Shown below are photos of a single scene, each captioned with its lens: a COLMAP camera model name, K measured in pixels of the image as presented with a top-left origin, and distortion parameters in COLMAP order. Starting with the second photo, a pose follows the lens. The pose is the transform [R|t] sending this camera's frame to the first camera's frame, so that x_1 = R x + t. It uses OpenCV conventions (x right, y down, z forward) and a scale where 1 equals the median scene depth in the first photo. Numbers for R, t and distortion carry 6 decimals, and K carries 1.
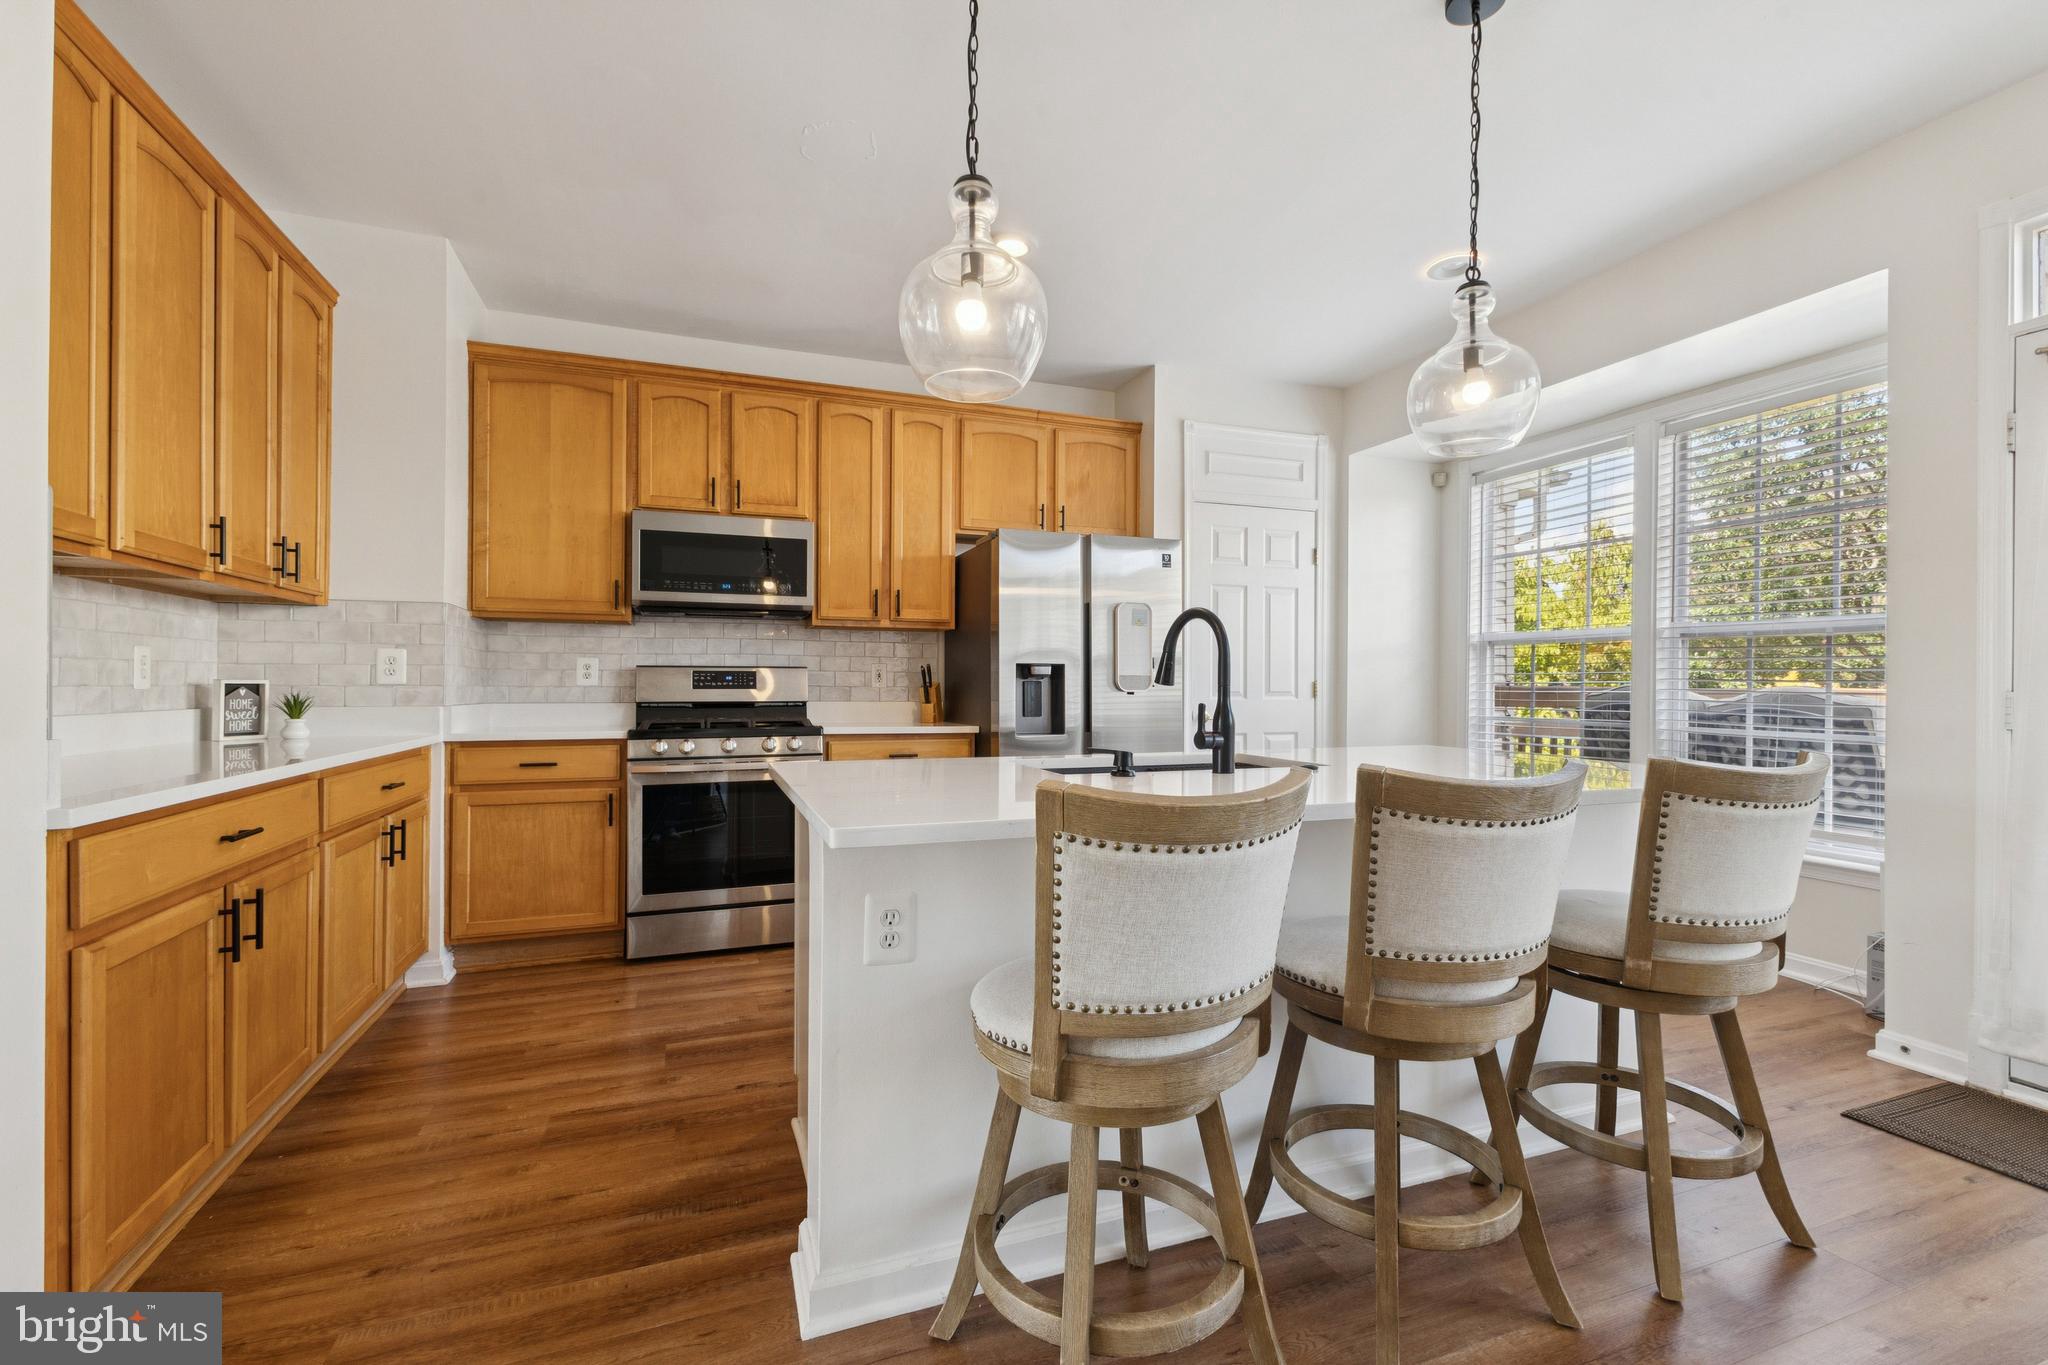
lens RADIAL K [[906.1, 0, 1038.4], [0, 906.1, 686.5], [0, 0, 1]] dist [0.016283, -0.002069]
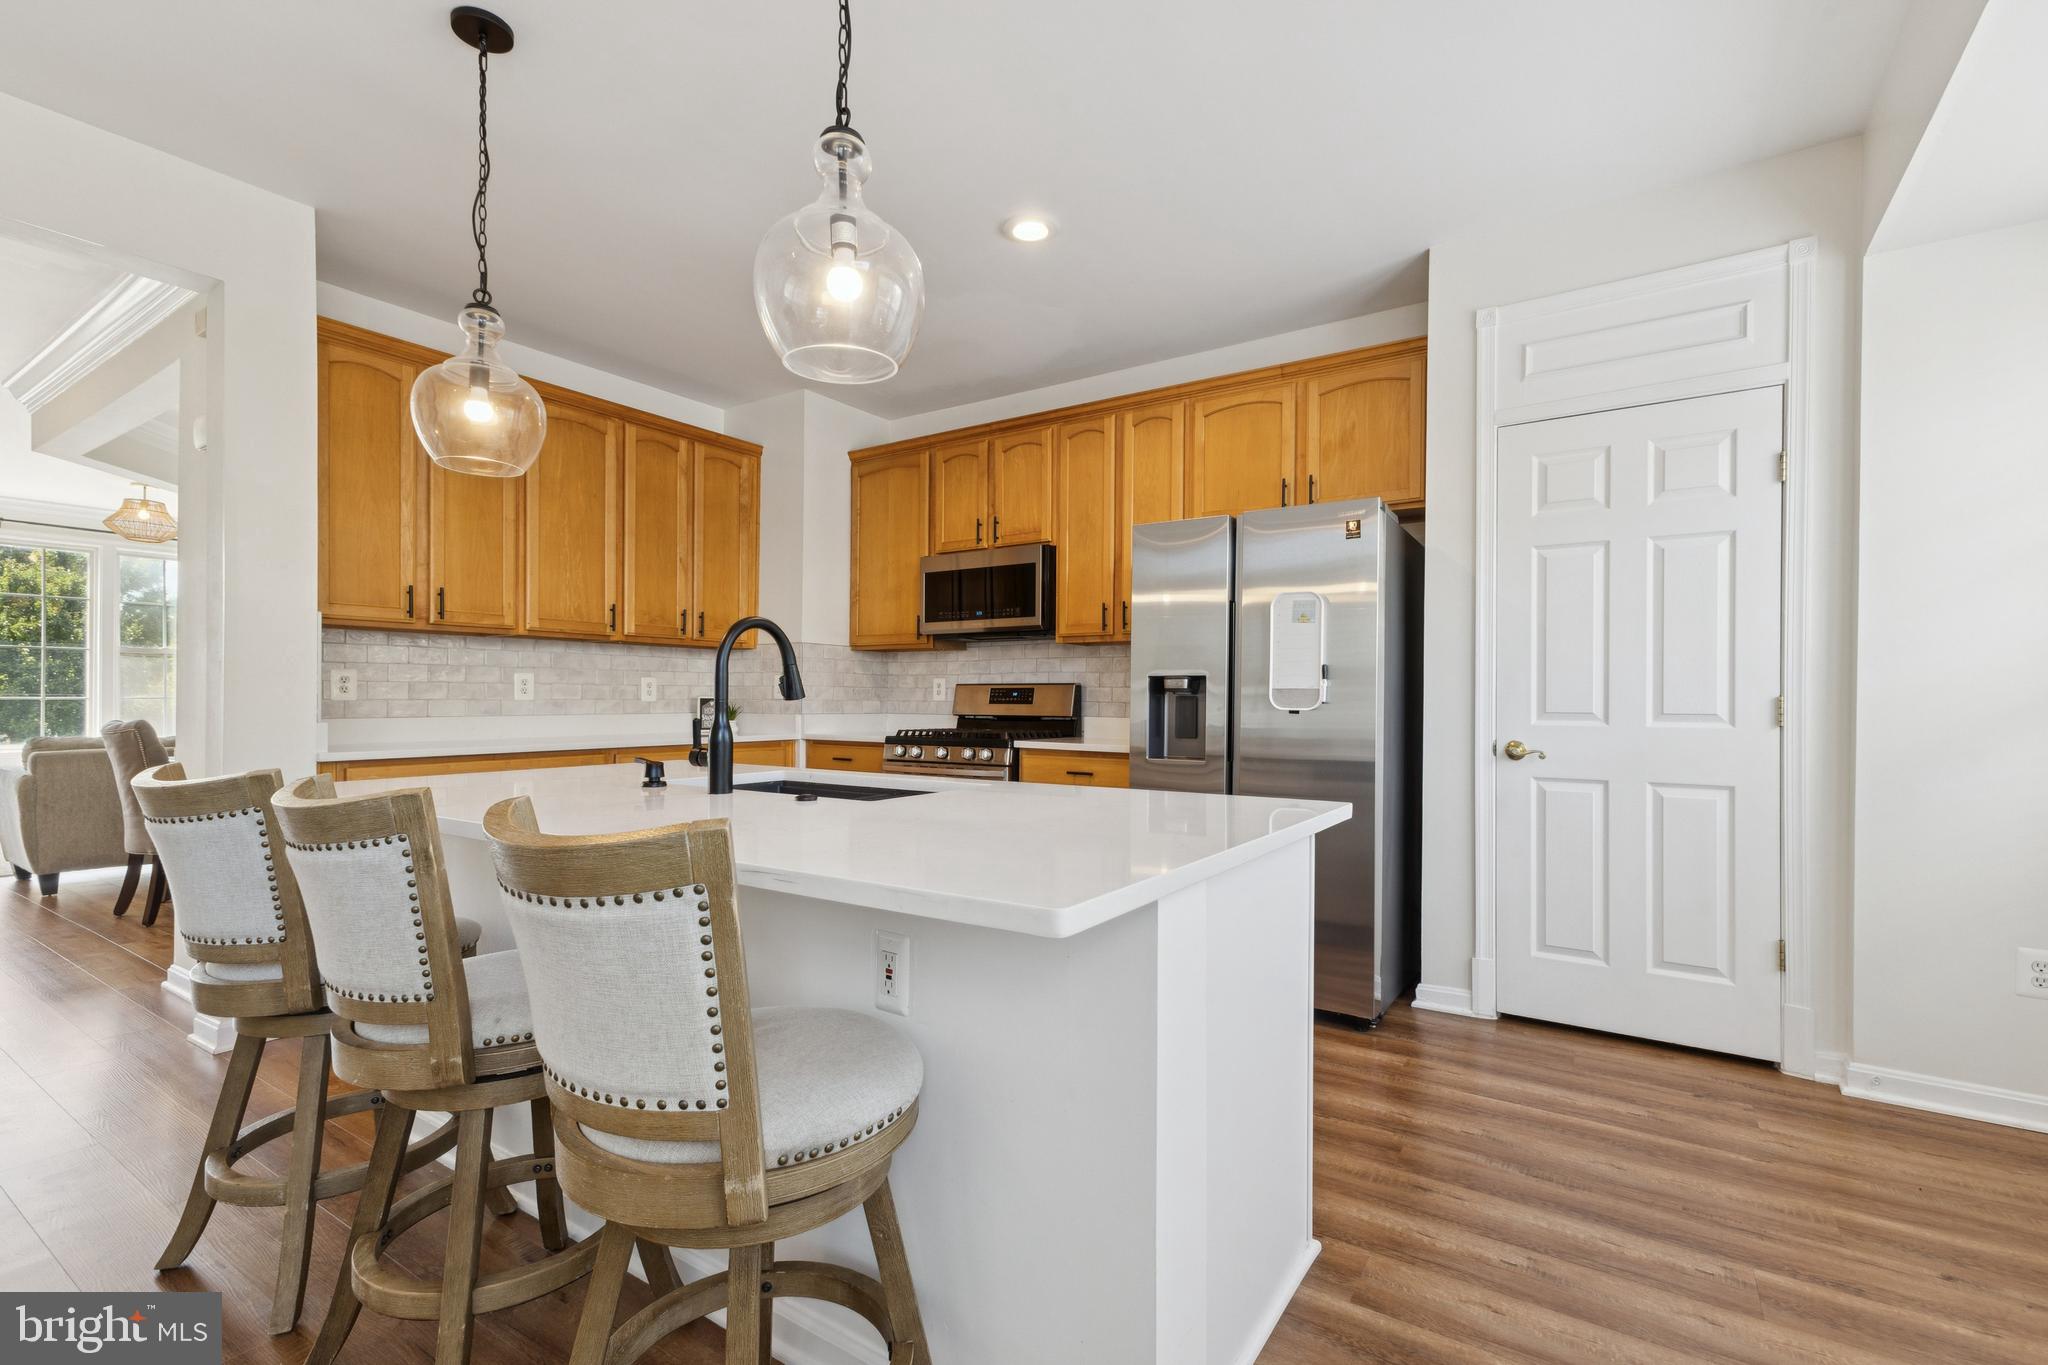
lens RADIAL K [[906.1, 0, 1046.0], [0, 906.1, 727.0], [0, 0, 1]] dist [0.016283, -0.002069]
pose [[0.582231, 0.025272, -0.812631, 0.646495], [-0.005630, 0.999618, 0.027053, 0.000781], [0.813004, -0.011176, 0.582151, 0.412931]]
